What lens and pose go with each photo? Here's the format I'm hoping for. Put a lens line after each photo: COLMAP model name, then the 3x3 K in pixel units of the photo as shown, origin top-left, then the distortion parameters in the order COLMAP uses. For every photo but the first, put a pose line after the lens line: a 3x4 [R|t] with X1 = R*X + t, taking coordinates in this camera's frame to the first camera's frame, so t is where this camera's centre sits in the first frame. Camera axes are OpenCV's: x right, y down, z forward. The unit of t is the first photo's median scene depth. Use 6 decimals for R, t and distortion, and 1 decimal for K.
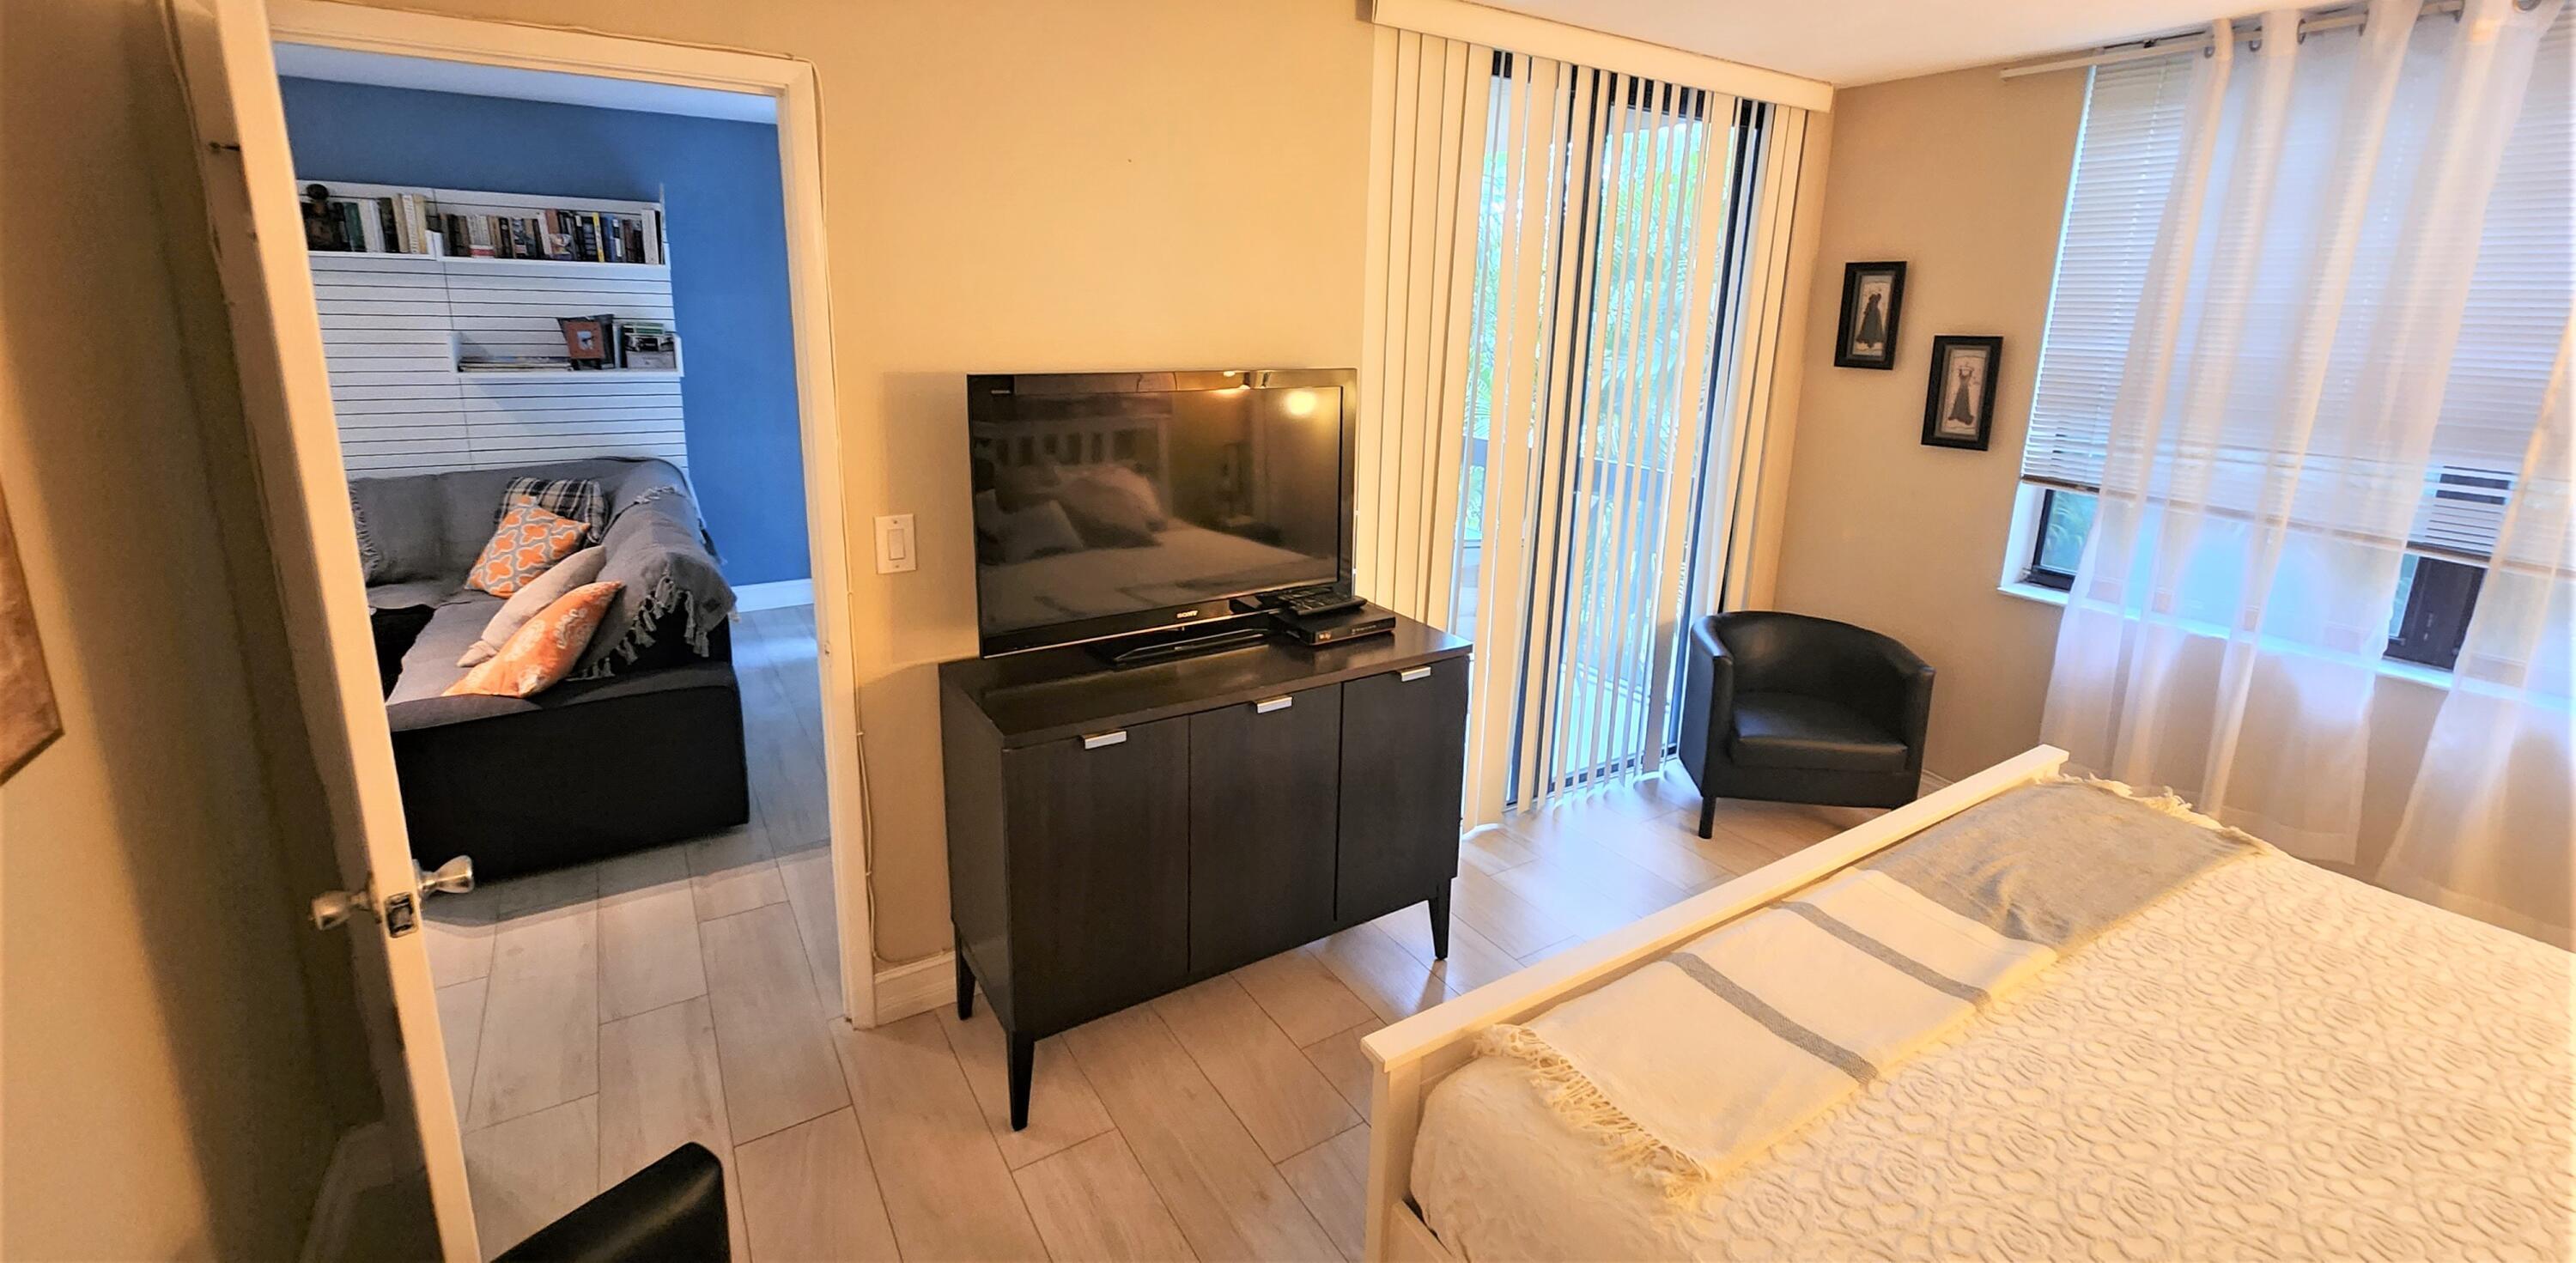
lens RADIAL K [[1061.7, 0, 1292.0], [0, 1061.7, 534.1], [0, 0, 1]] dist [-0.001000, -0.000171]
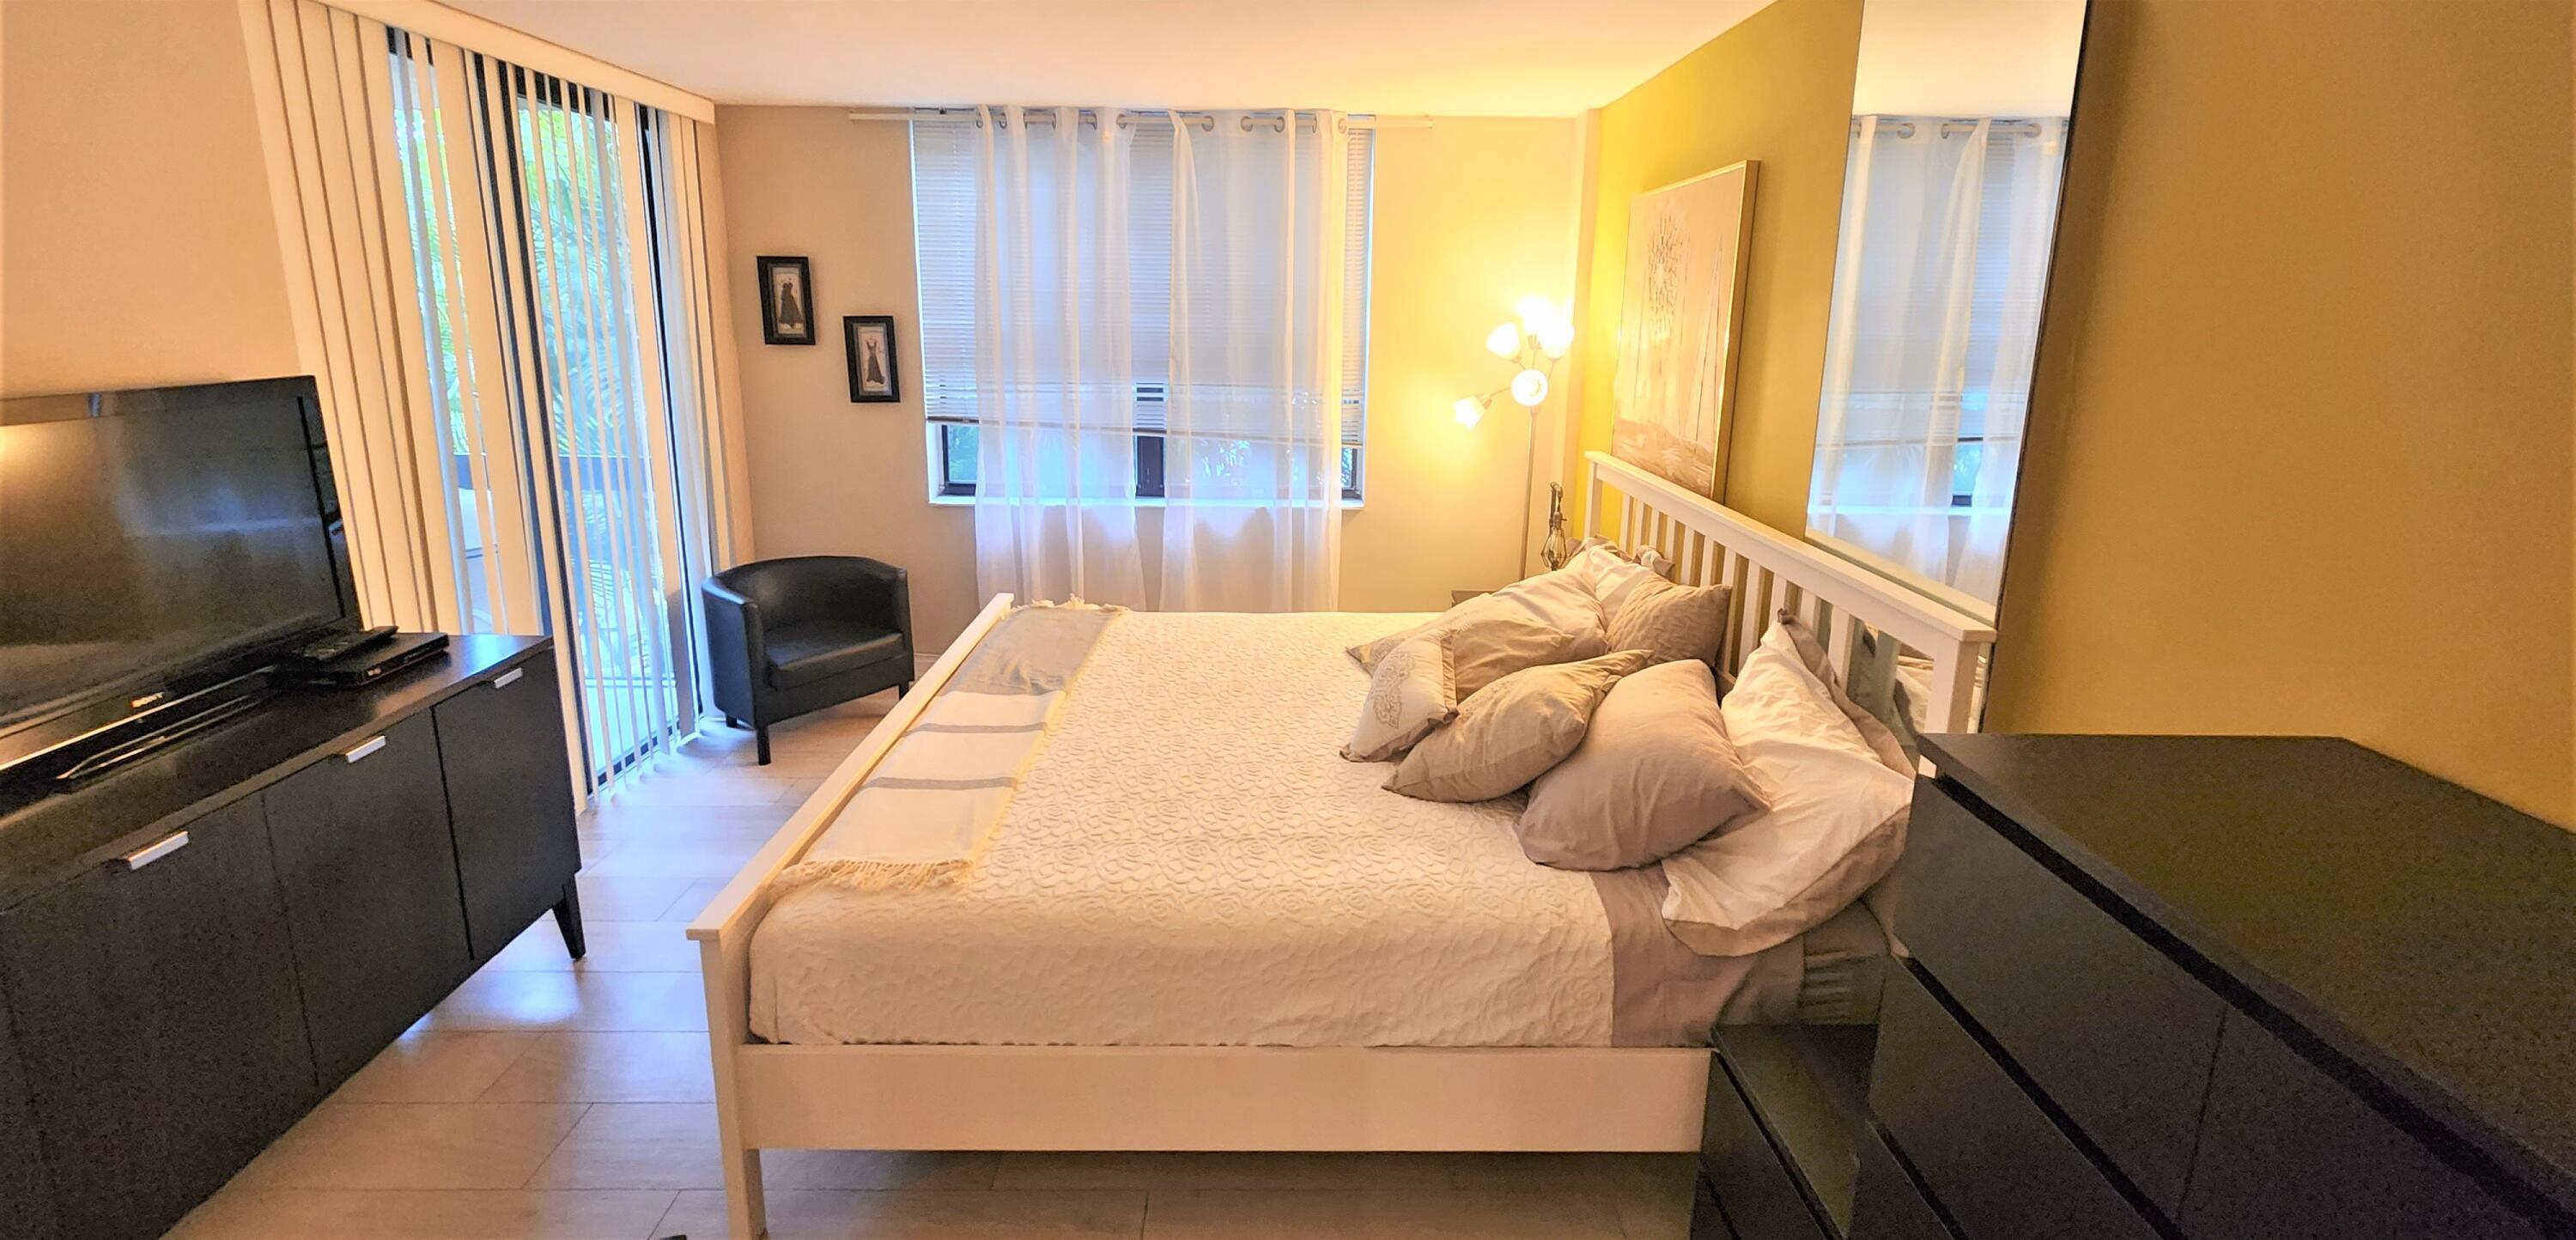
lens RADIAL K [[1066.7, 0, 1290.3], [0, 1066.7, 515.4], [0, 0, 1]] dist [0.001264, 0.000117]
pose [[0.523244, -0.184277, 0.832021, -0.254549], [0.179317, 0.978289, 0.103903, 0.009989], [-0.833104, 0.094828, 0.544927, -0.133926]]
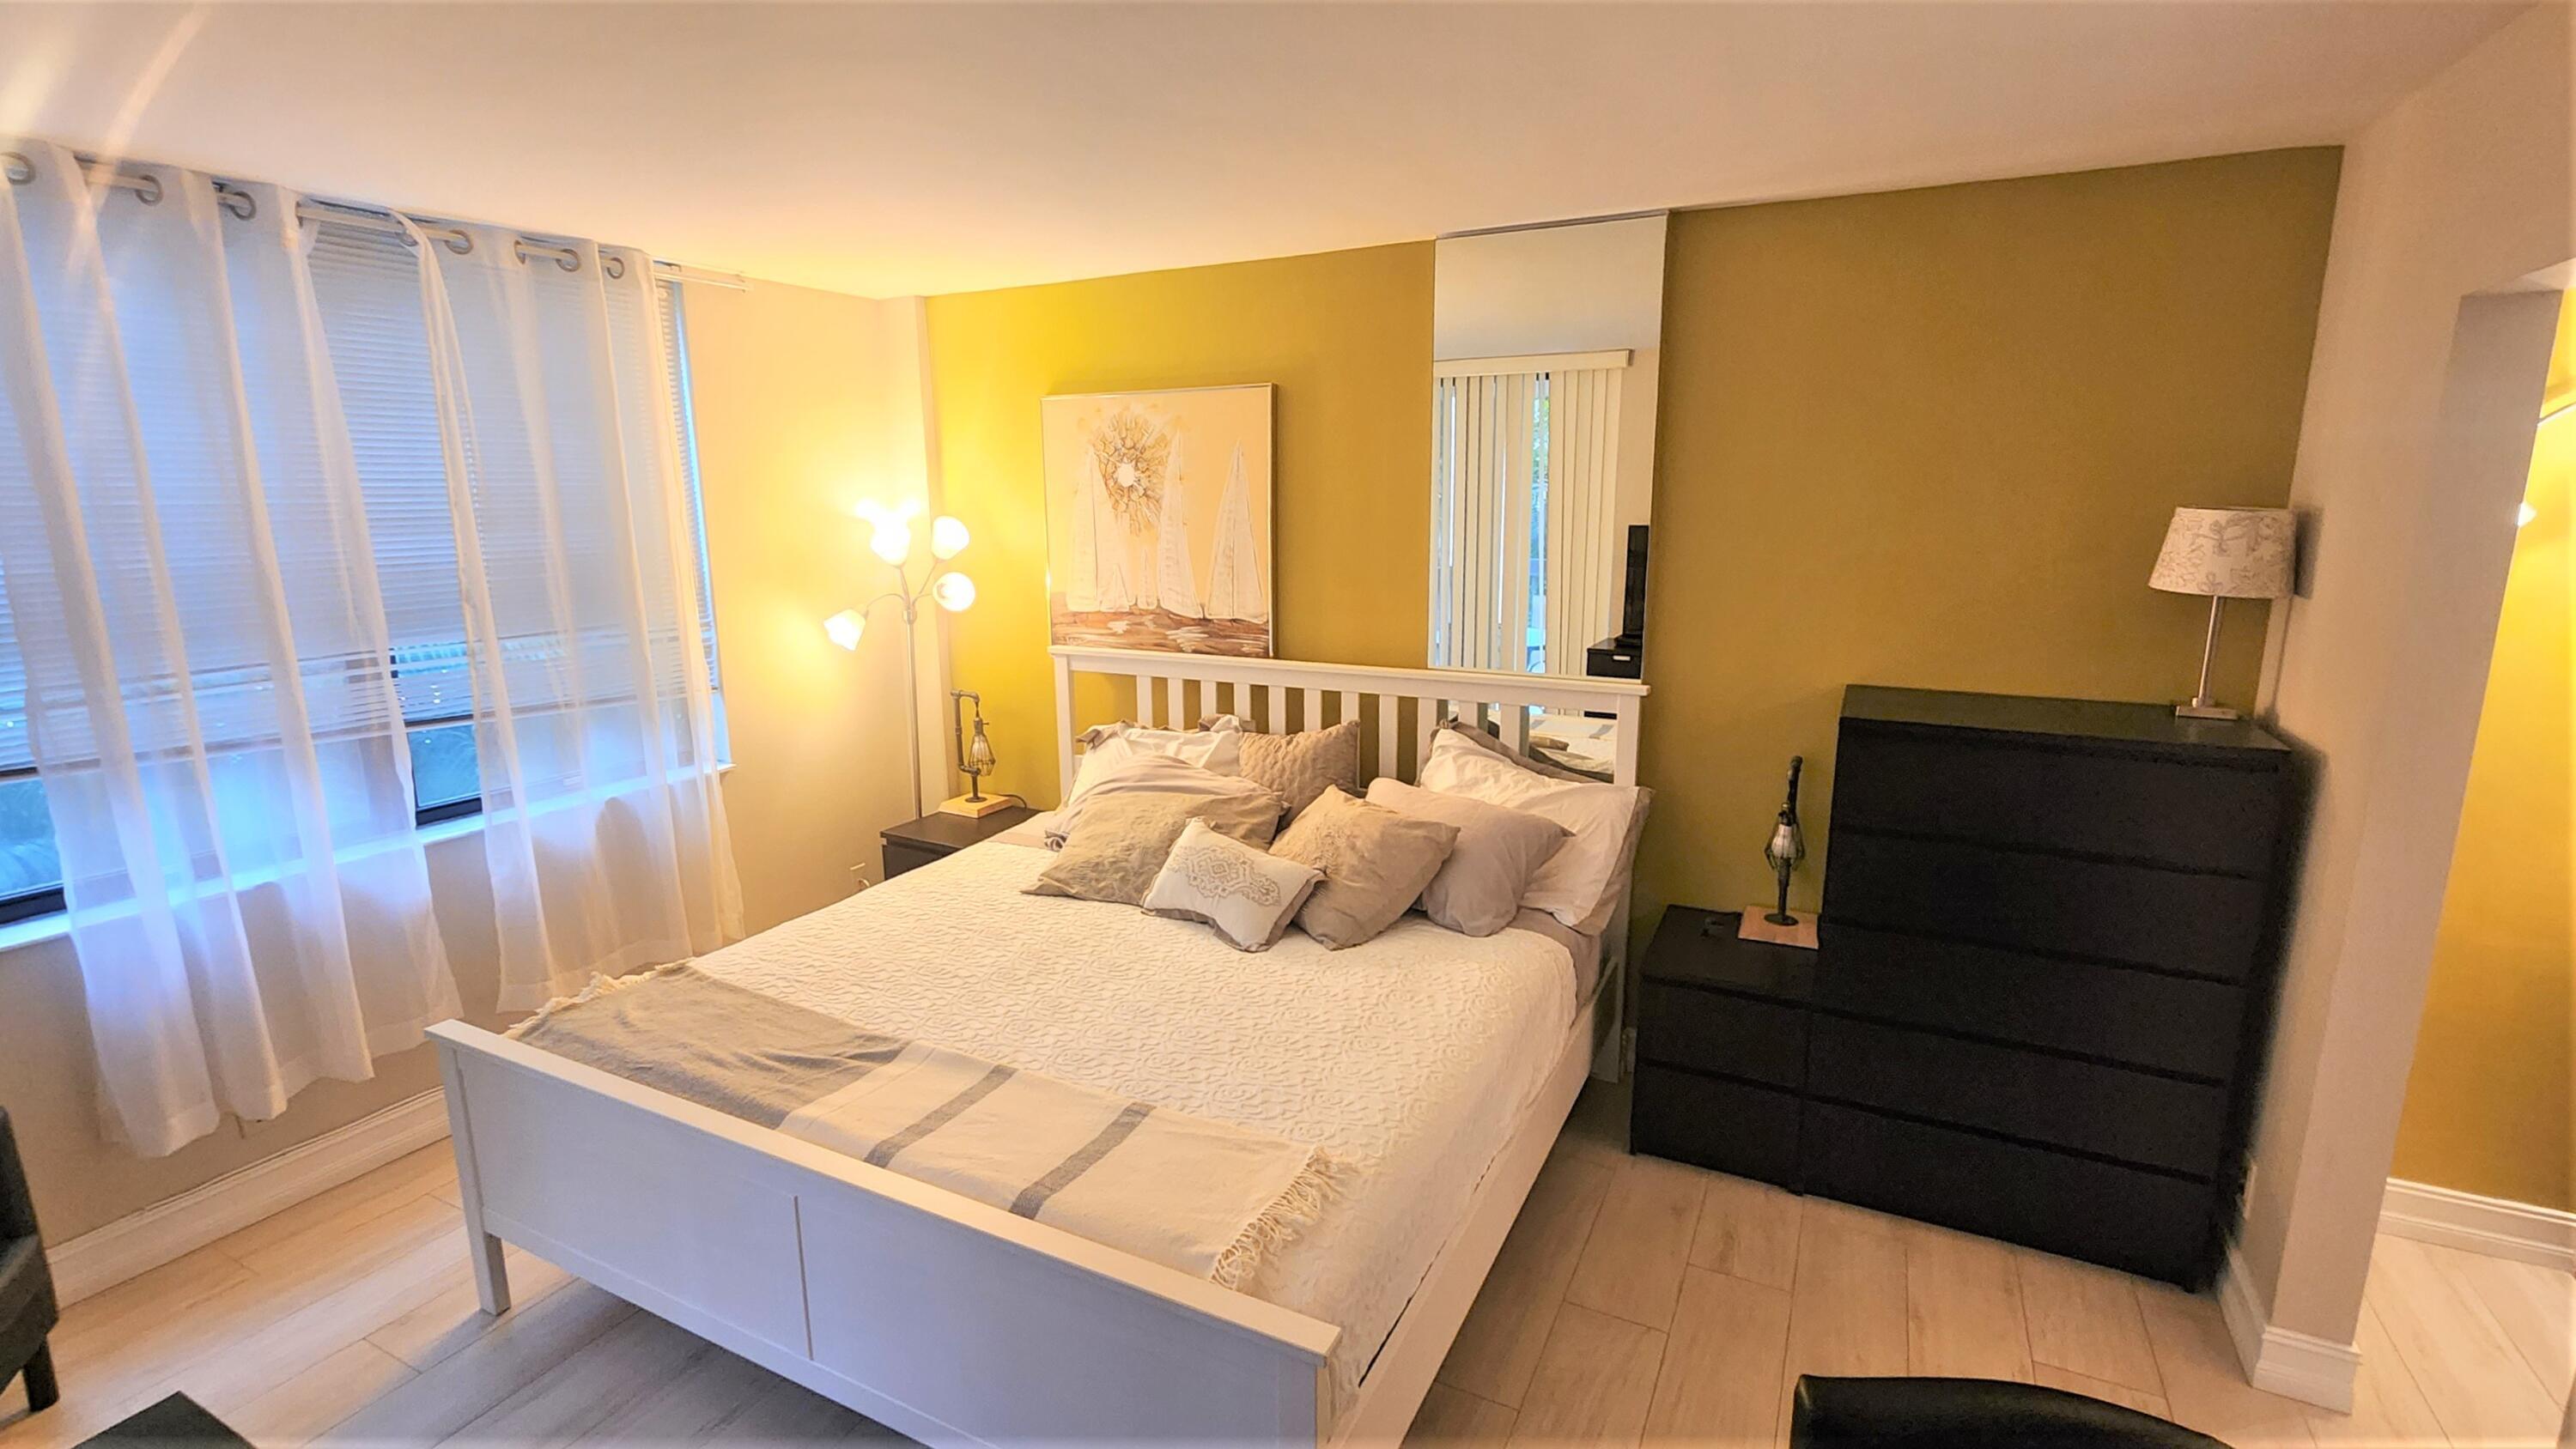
lens RADIAL K [[1147.0, 0, 1288.0], [0, 1147.0, 724.5], [0, 0, 1]] dist [-0.000450, -0.000051]
pose [[-0.509536, -0.191654, 0.838834, -0.324184], [0.178556, 0.930106, 0.320968, -0.176468], [-0.841719, 0.313324, -0.439701, 0.660747]]
